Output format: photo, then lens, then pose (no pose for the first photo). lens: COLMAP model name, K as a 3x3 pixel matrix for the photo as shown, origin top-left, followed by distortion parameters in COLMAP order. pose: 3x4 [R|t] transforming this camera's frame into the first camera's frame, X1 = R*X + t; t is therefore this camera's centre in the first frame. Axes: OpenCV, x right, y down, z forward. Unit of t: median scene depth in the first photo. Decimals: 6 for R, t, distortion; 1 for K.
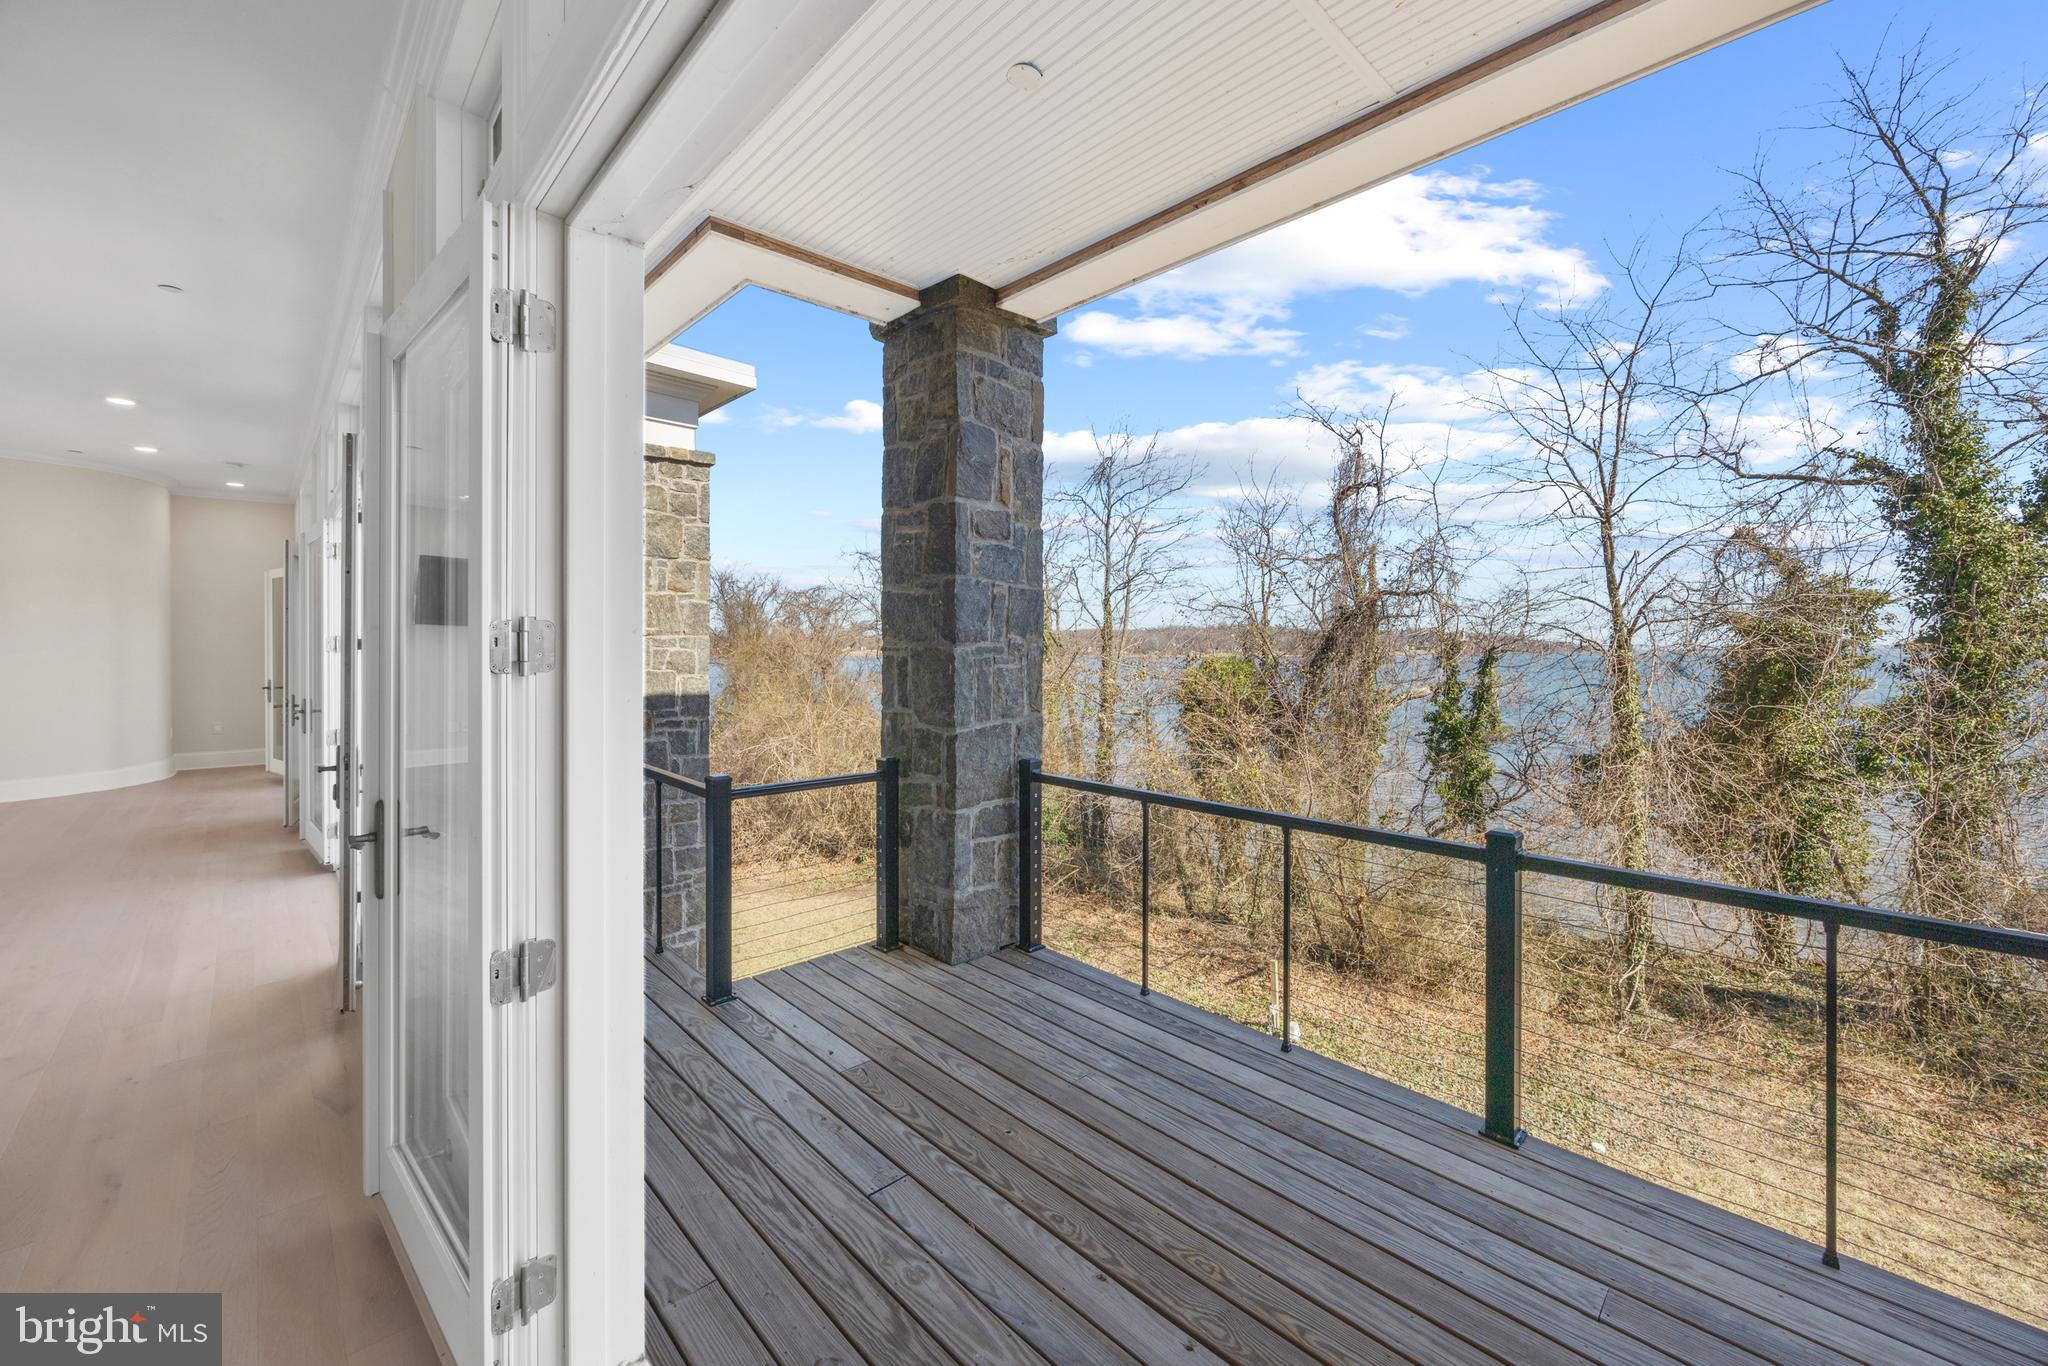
lens RADIAL K [[787.9, 0, 1024.9], [0, 787.9, 670.0], [0, 0, 1]] dist [-0.004862, 0.000410]
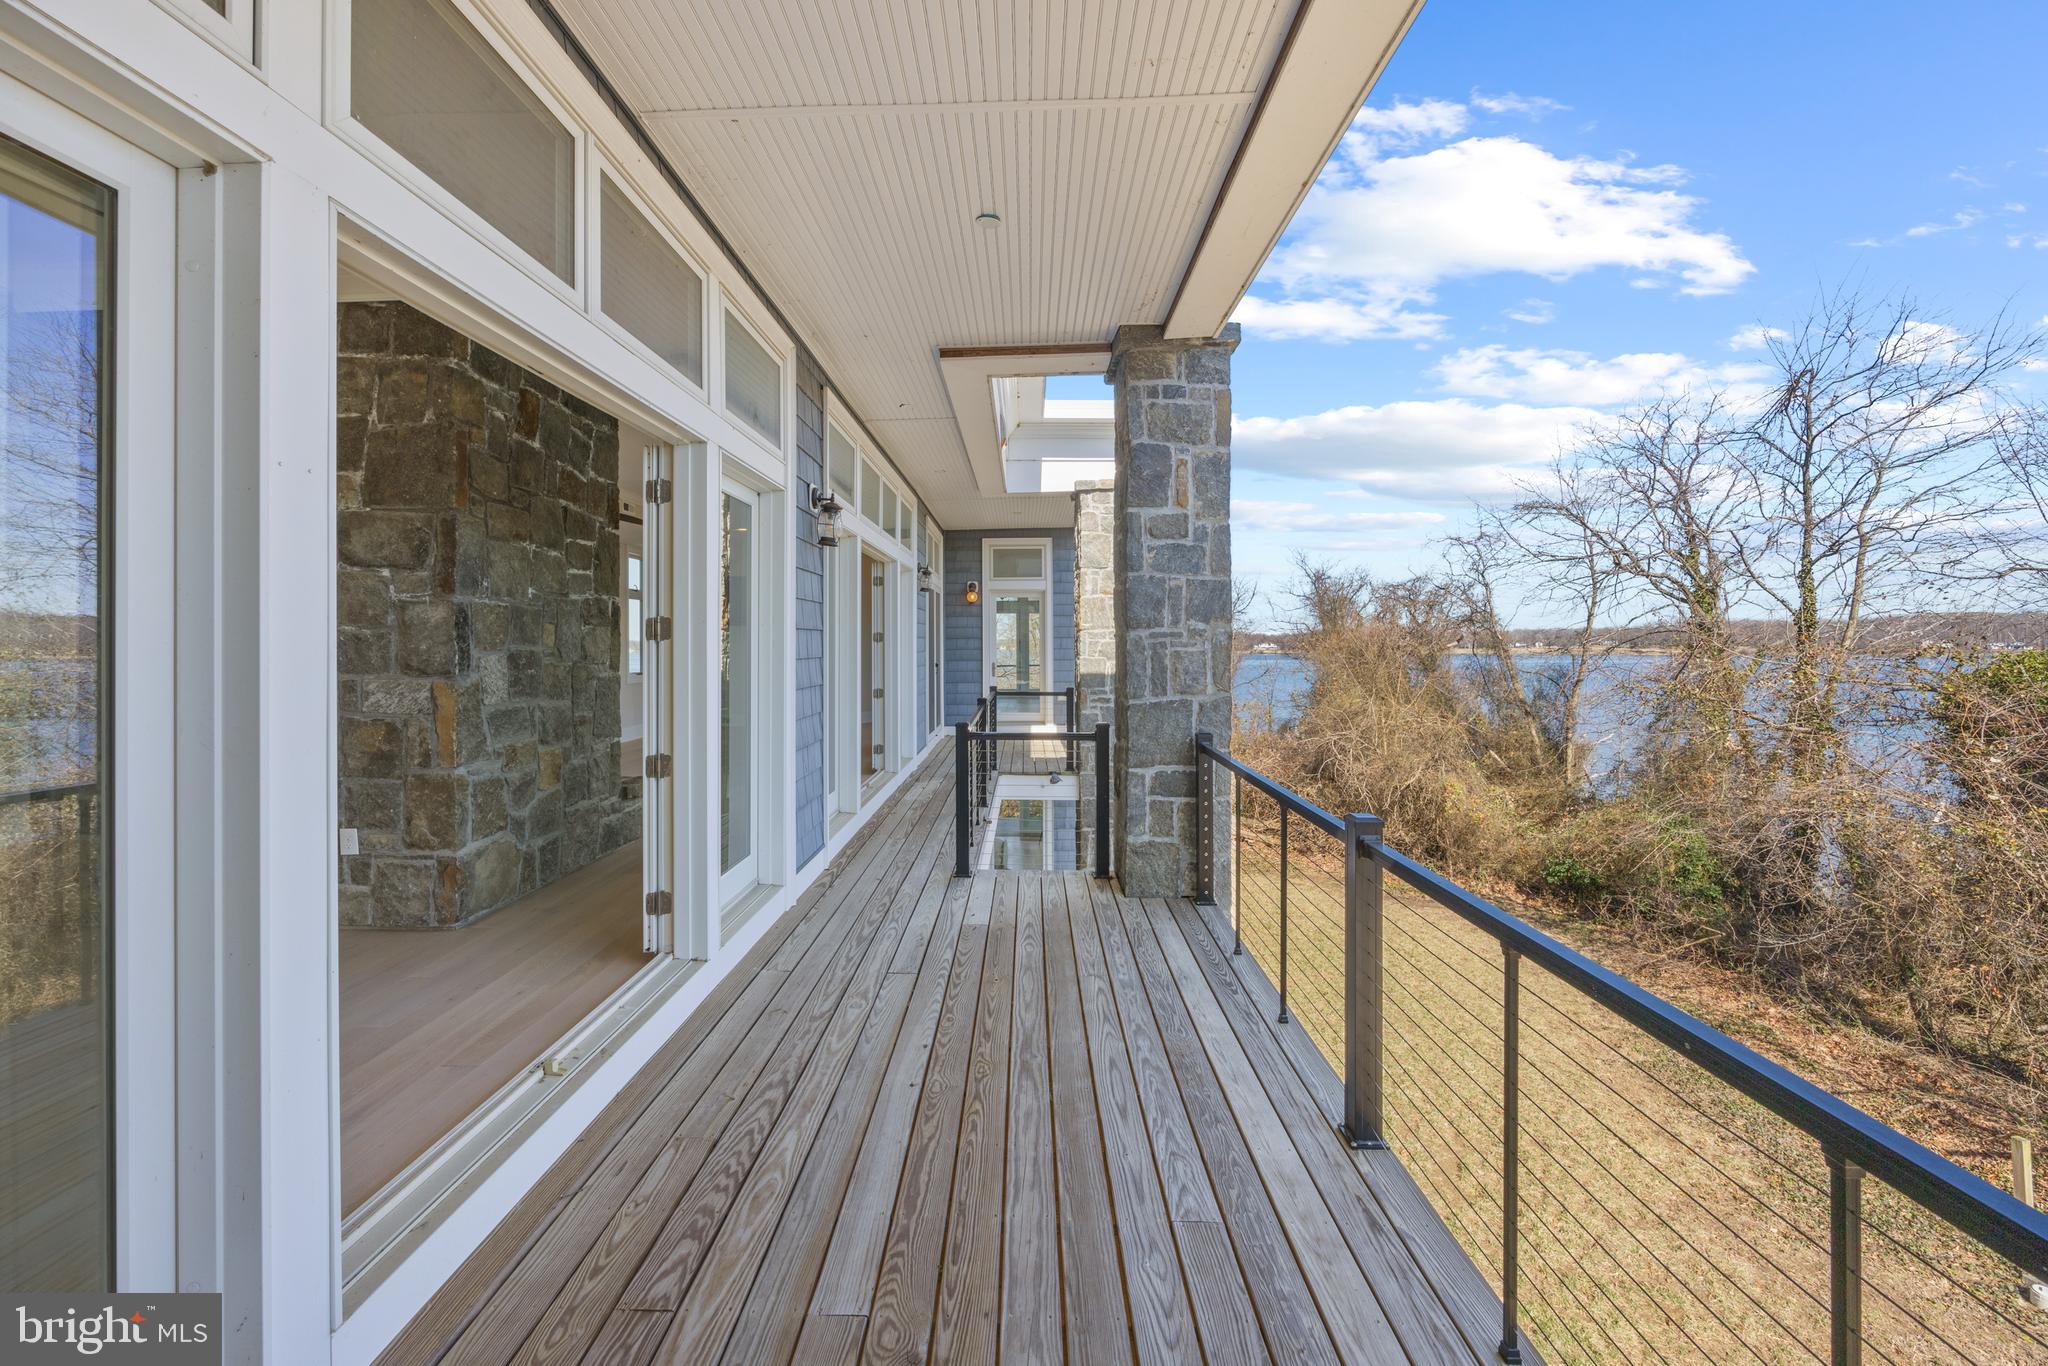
lens RADIAL K [[787.9, 0, 1023.3], [0, 787.9, 671.8], [0, 0, 1]] dist [-0.004862, 0.000410]
pose [[0.714385, 0.018406, -0.699510, 0.615703], [-0.013985, 0.999830, 0.012026, 0.017577], [0.699613, 0.001191, 0.714521, 0.025954]]
